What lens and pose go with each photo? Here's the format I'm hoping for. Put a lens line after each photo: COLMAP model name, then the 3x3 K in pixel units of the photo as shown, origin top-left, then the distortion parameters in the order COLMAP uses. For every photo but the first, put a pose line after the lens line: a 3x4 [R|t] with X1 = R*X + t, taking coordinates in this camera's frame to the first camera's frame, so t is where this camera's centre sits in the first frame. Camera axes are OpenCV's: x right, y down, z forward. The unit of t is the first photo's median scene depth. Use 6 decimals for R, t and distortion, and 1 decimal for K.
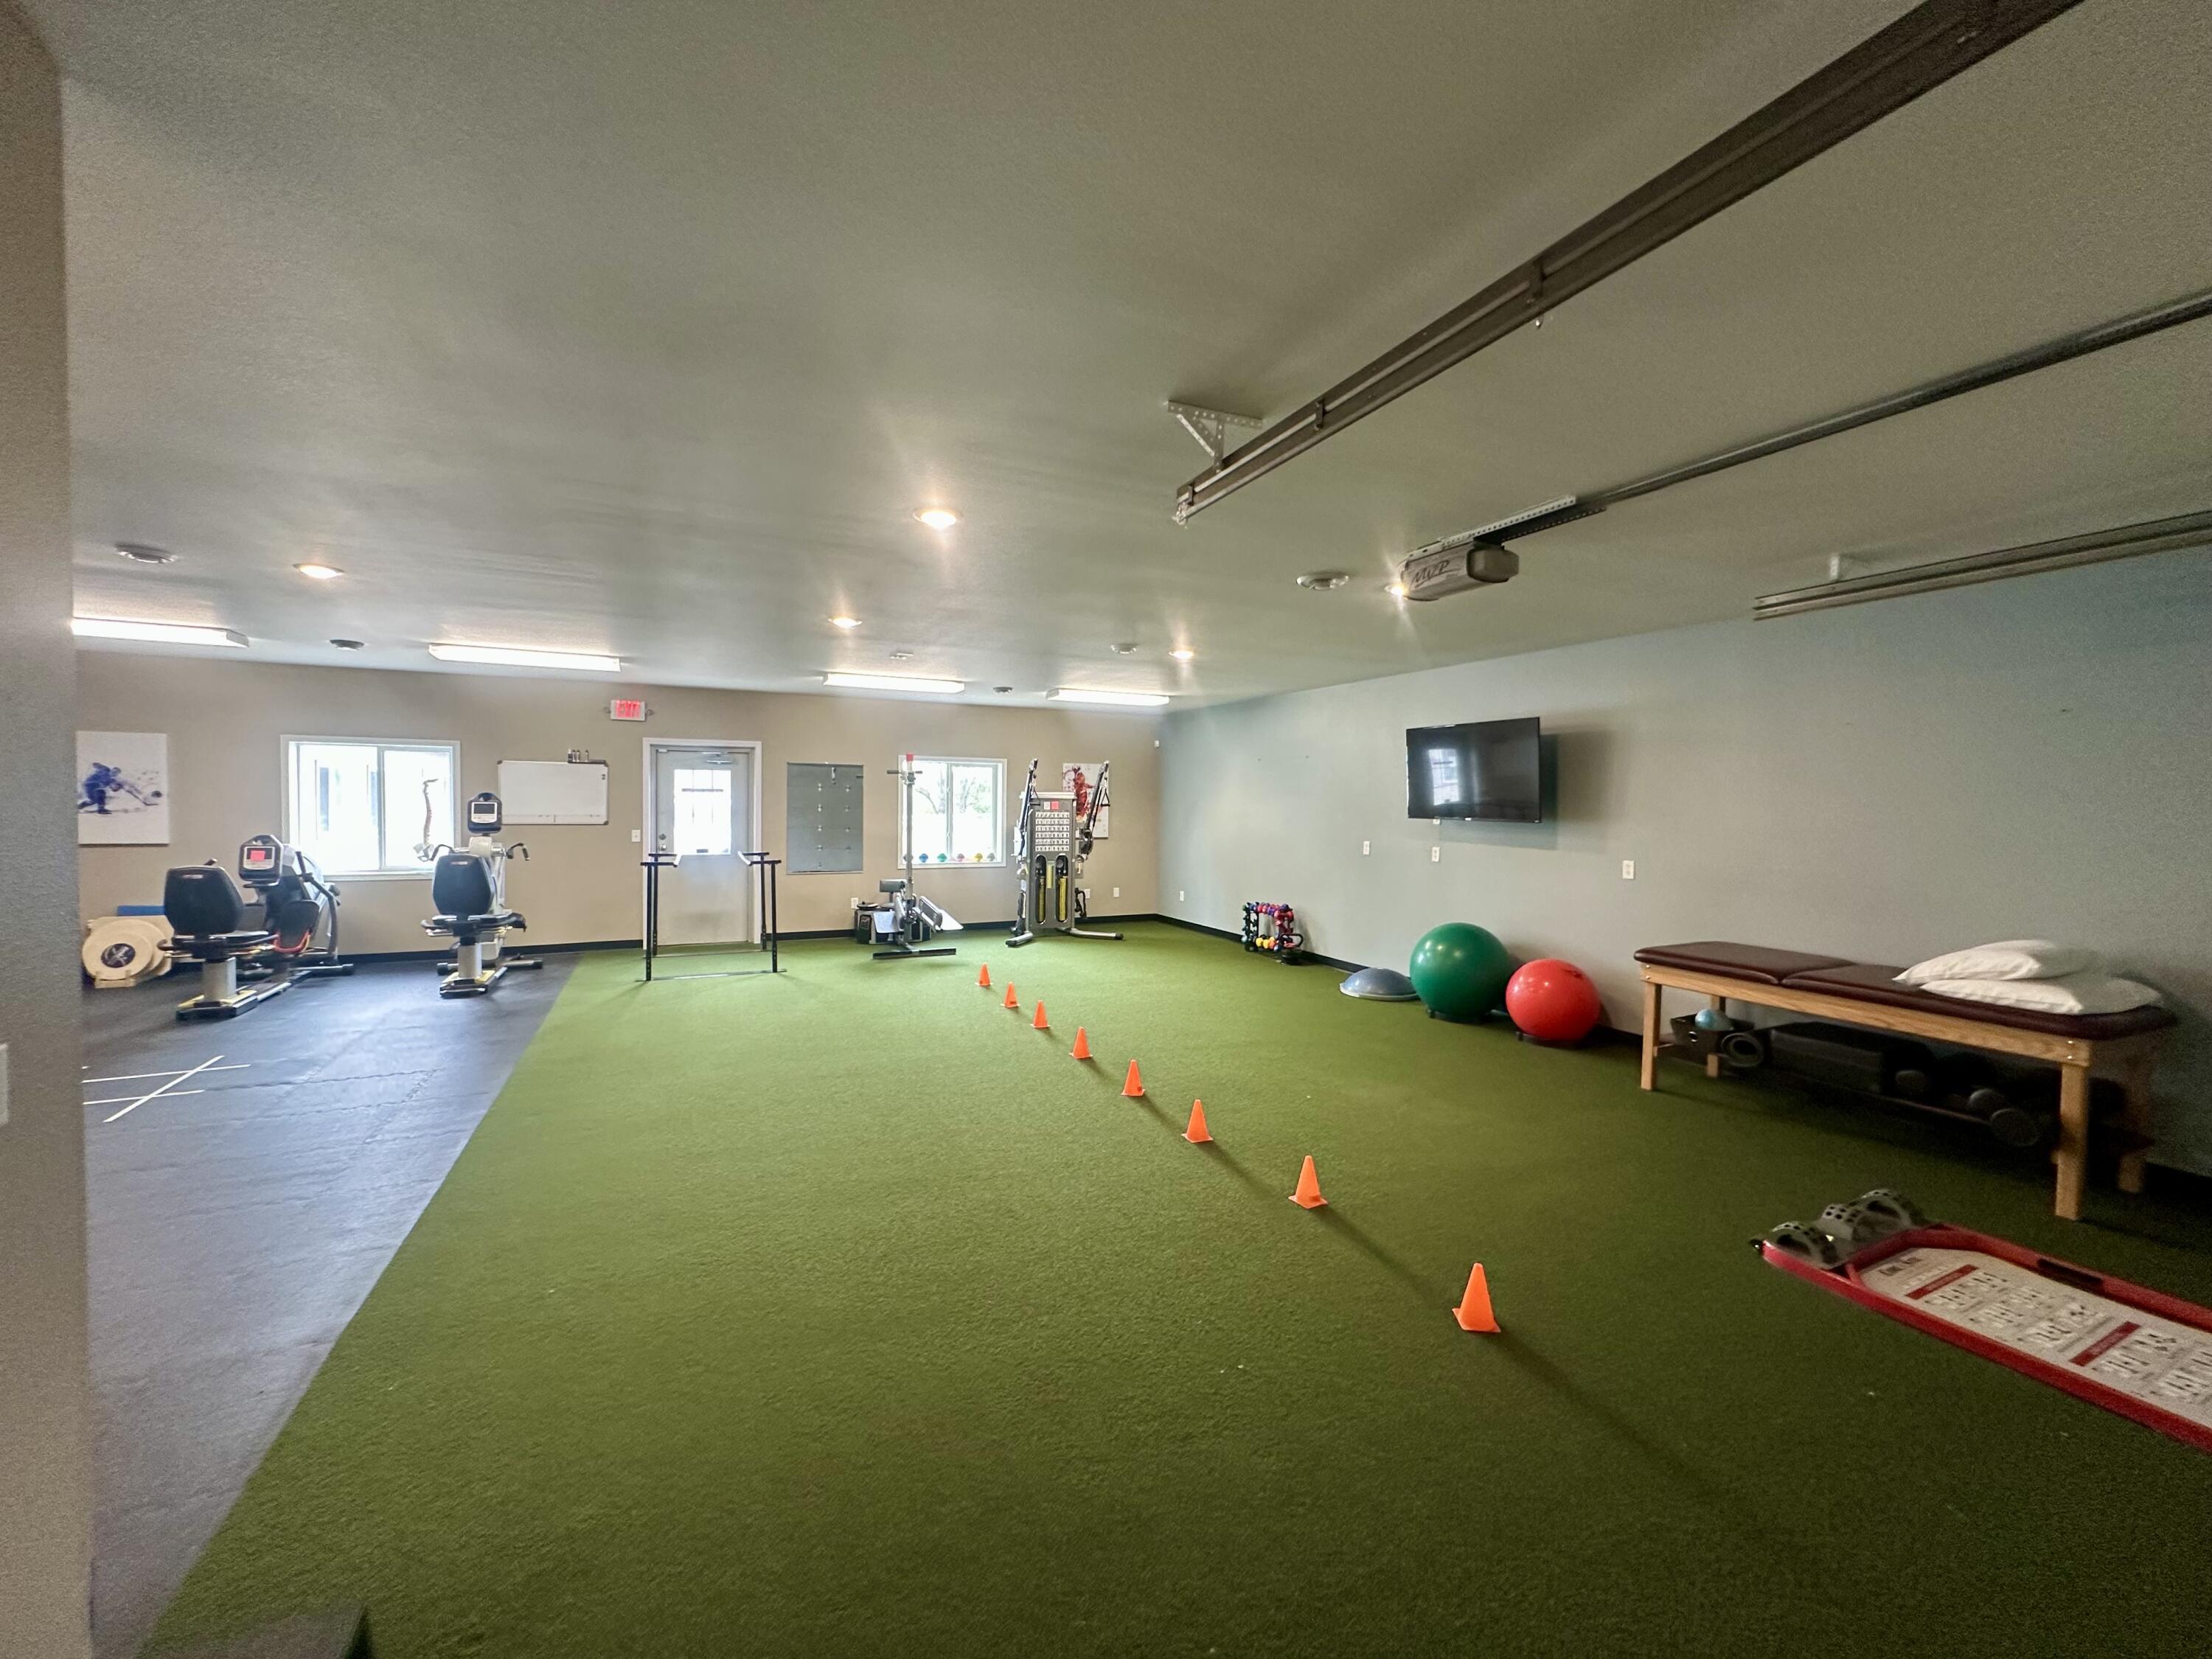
lens RADIAL K [[883.3, 0, 1121.1], [0, 883.3, 820.1], [0, 0, 1]] dist [-0.005983, 0.001824]
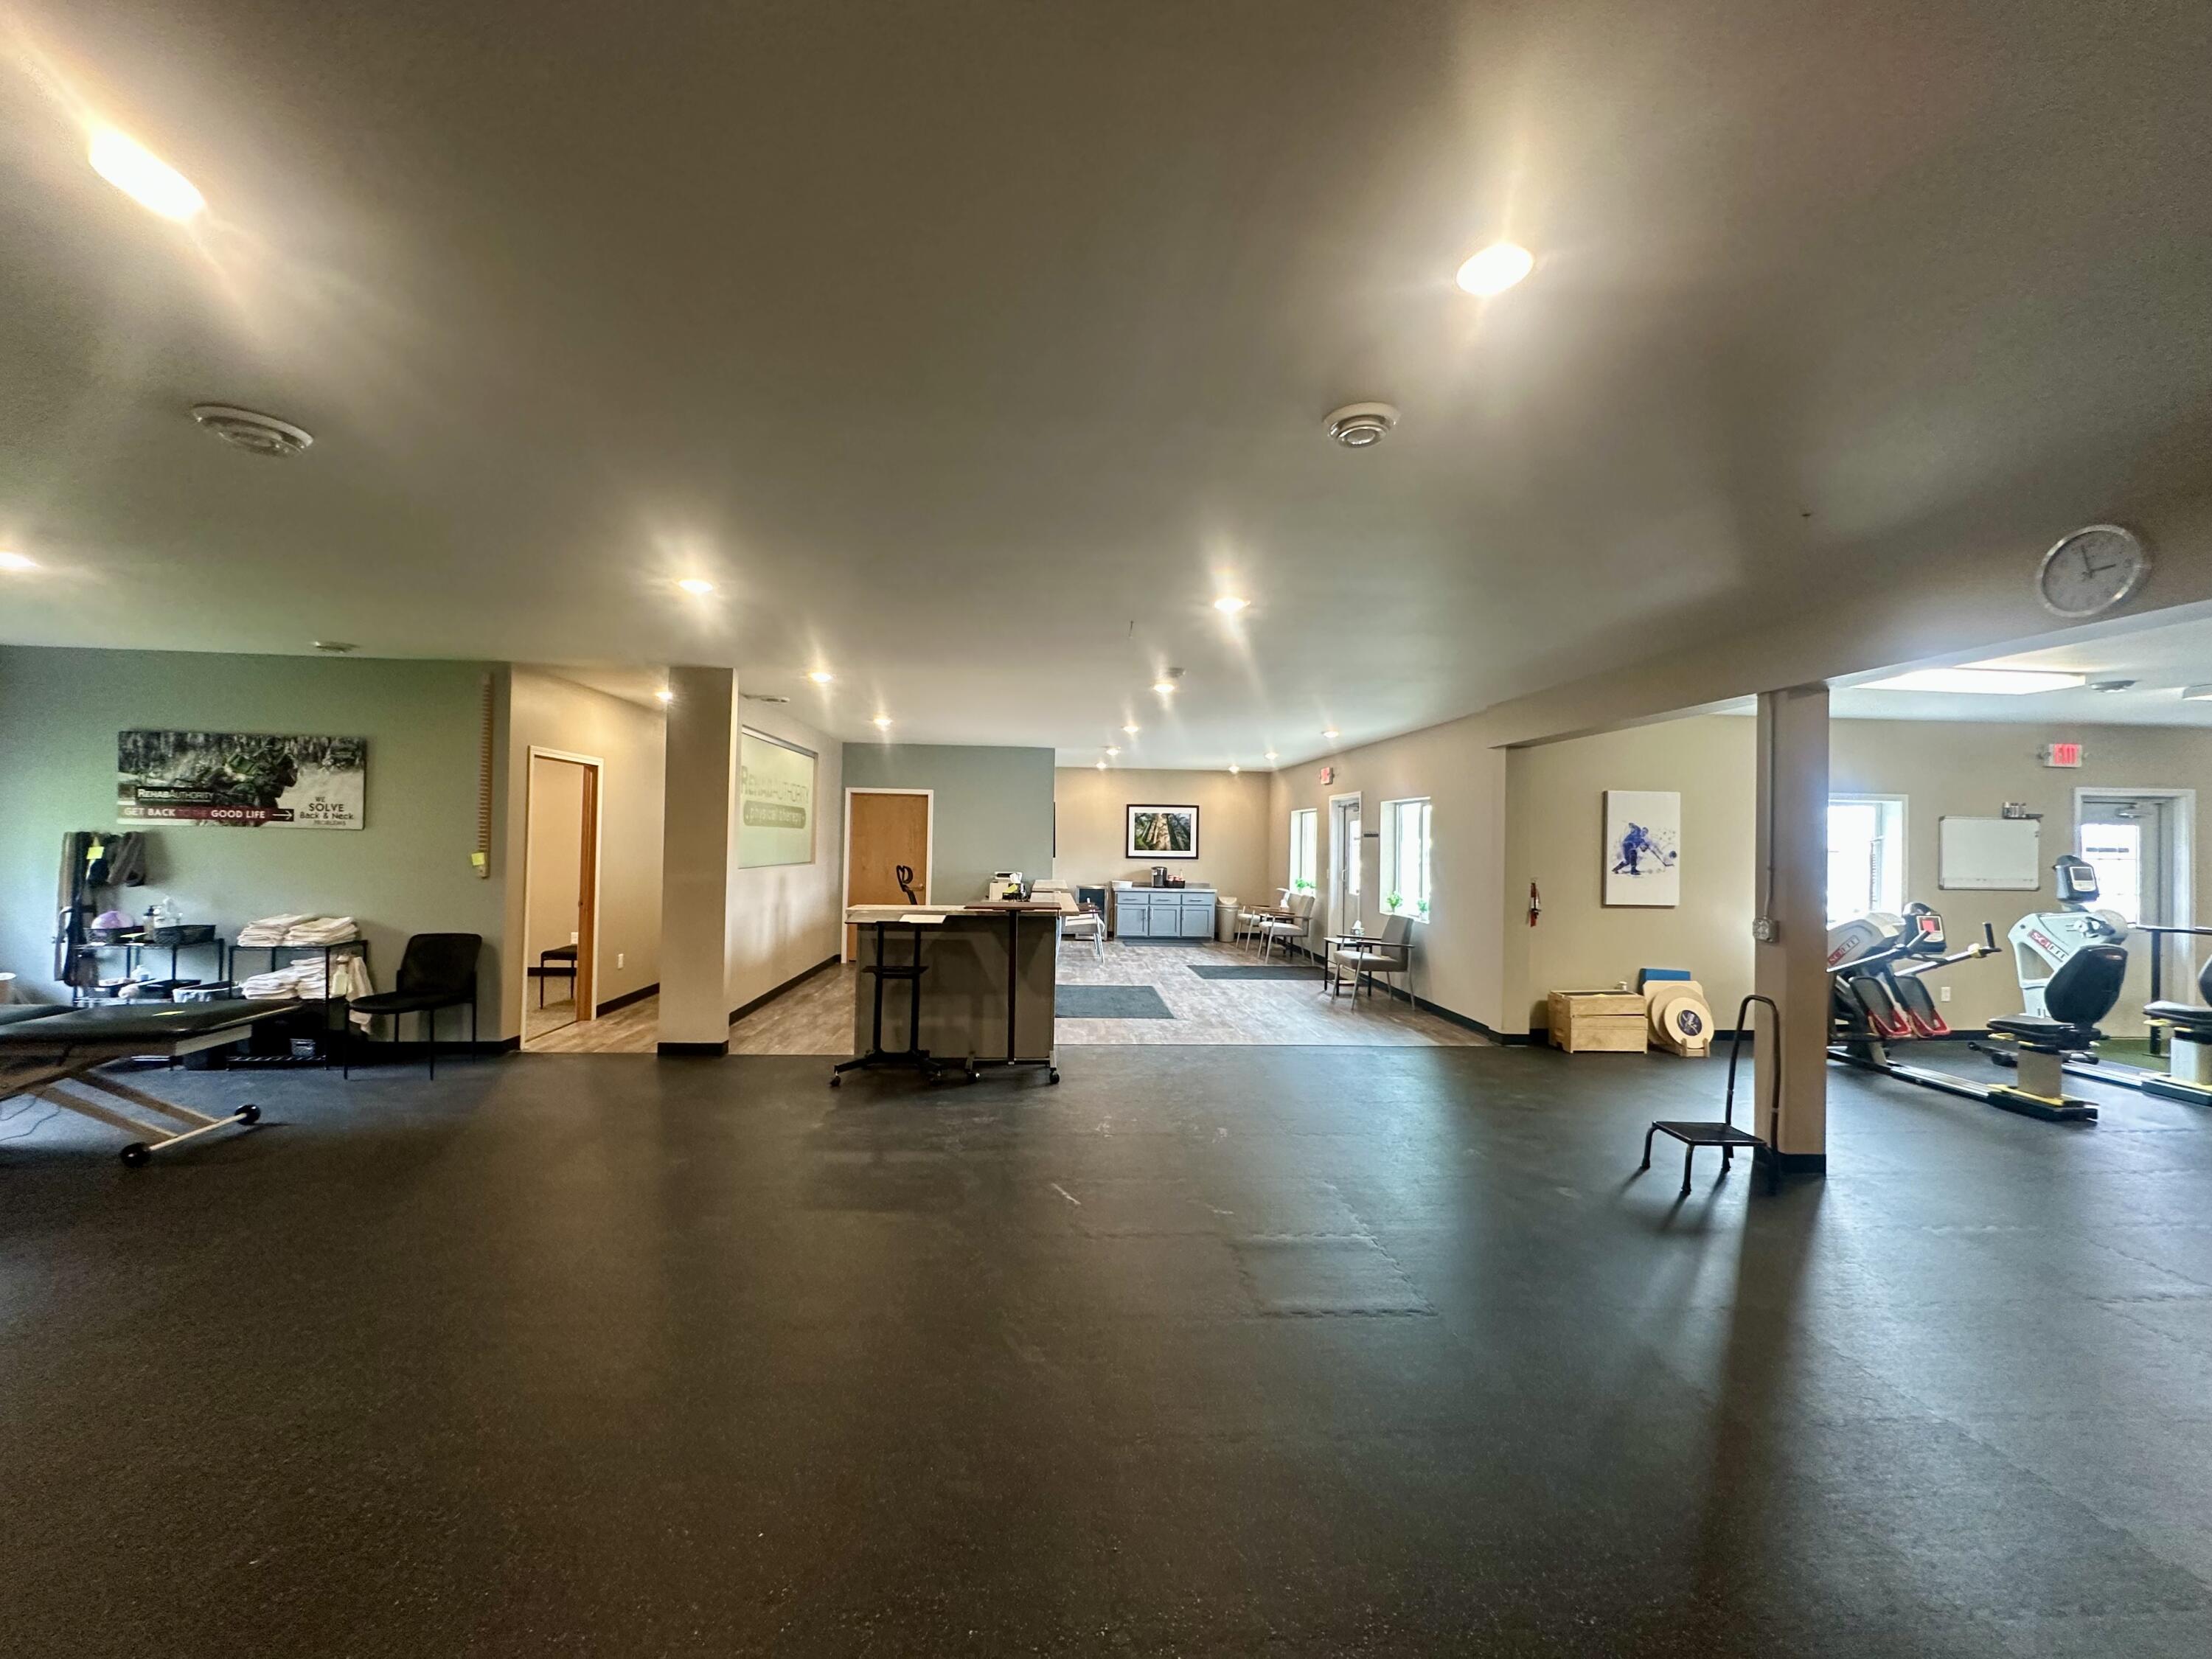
lens RADIAL K [[883.3, 0, 1108.0], [0, 883.3, 841.7], [0, 0, 1]] dist [-0.005983, 0.001824]
pose [[0.928635, 0.002654, -0.370985, -1.329424], [-0.013859, 0.999525, -0.027541, -0.008500], [0.370736, 0.030717, 0.928230, -0.133878]]
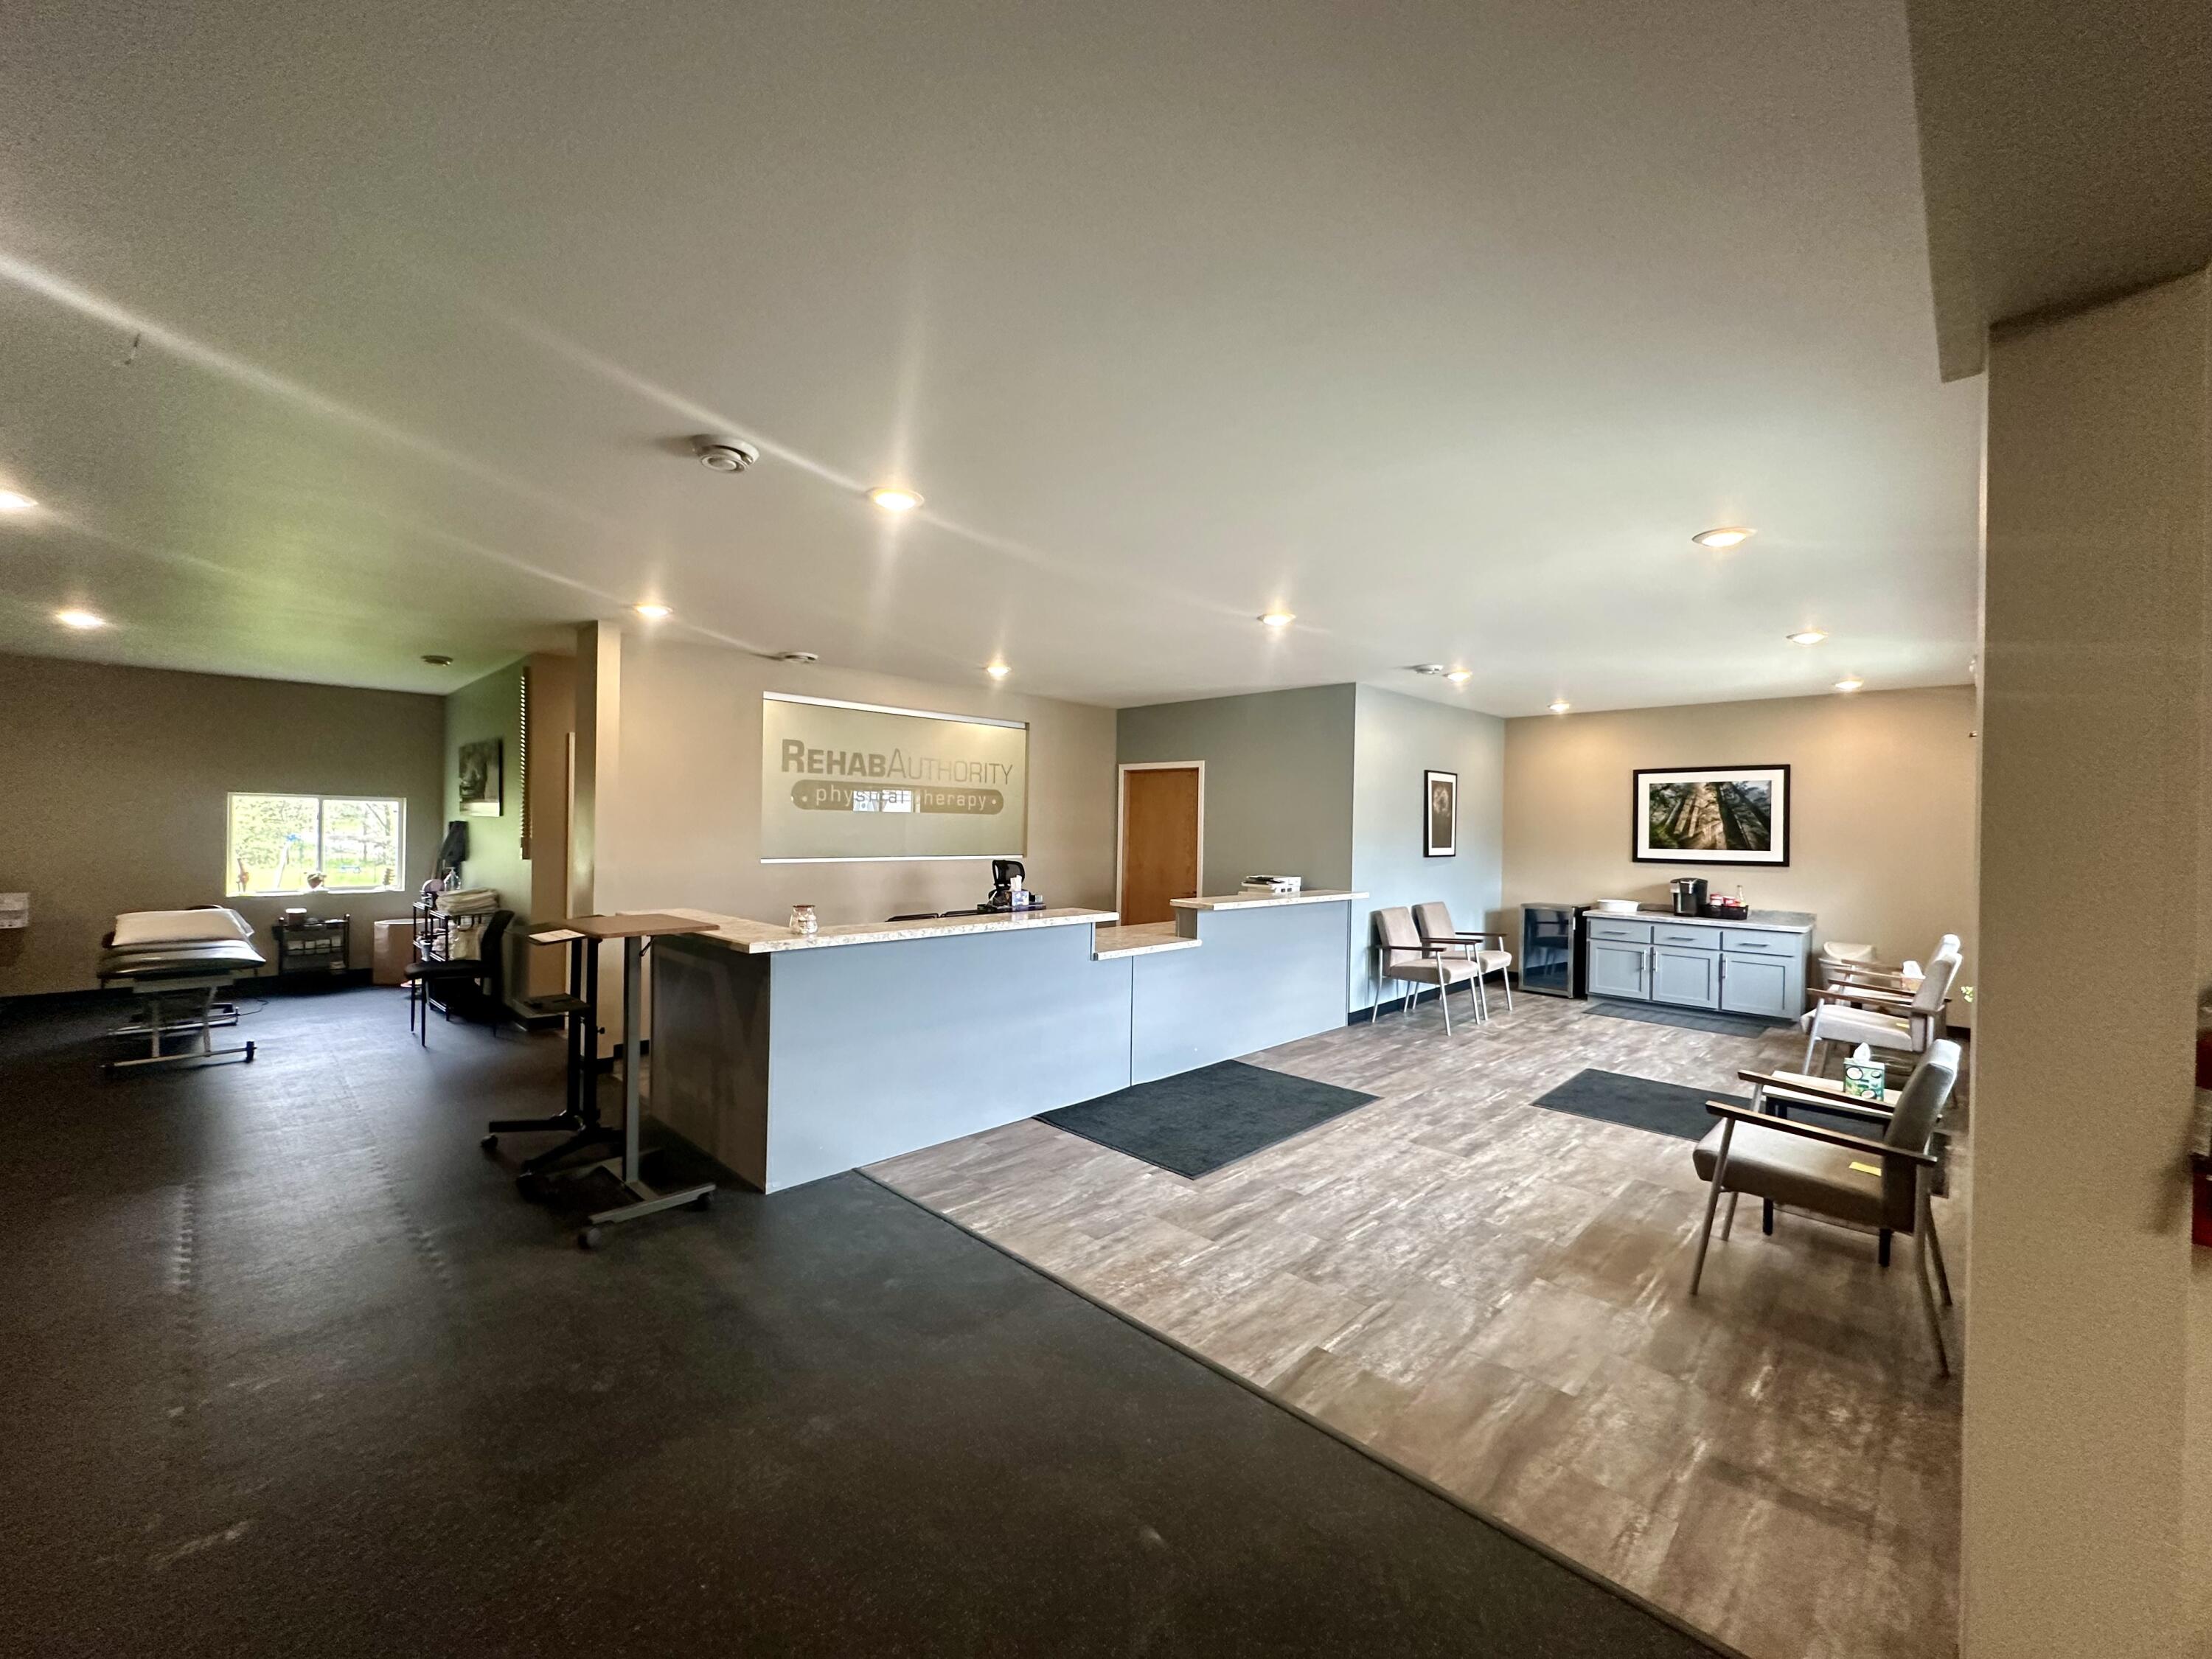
lens RADIAL K [[883.3, 0, 1103.2], [0, 883.3, 824.8], [0, 0, 1]] dist [-0.005983, 0.001824]
pose [[0.334430, -0.008075, -0.942386, -1.167640], [-0.033531, 0.999228, -0.020461, -0.027432], [0.941824, 0.038442, 0.333901, 0.664902]]
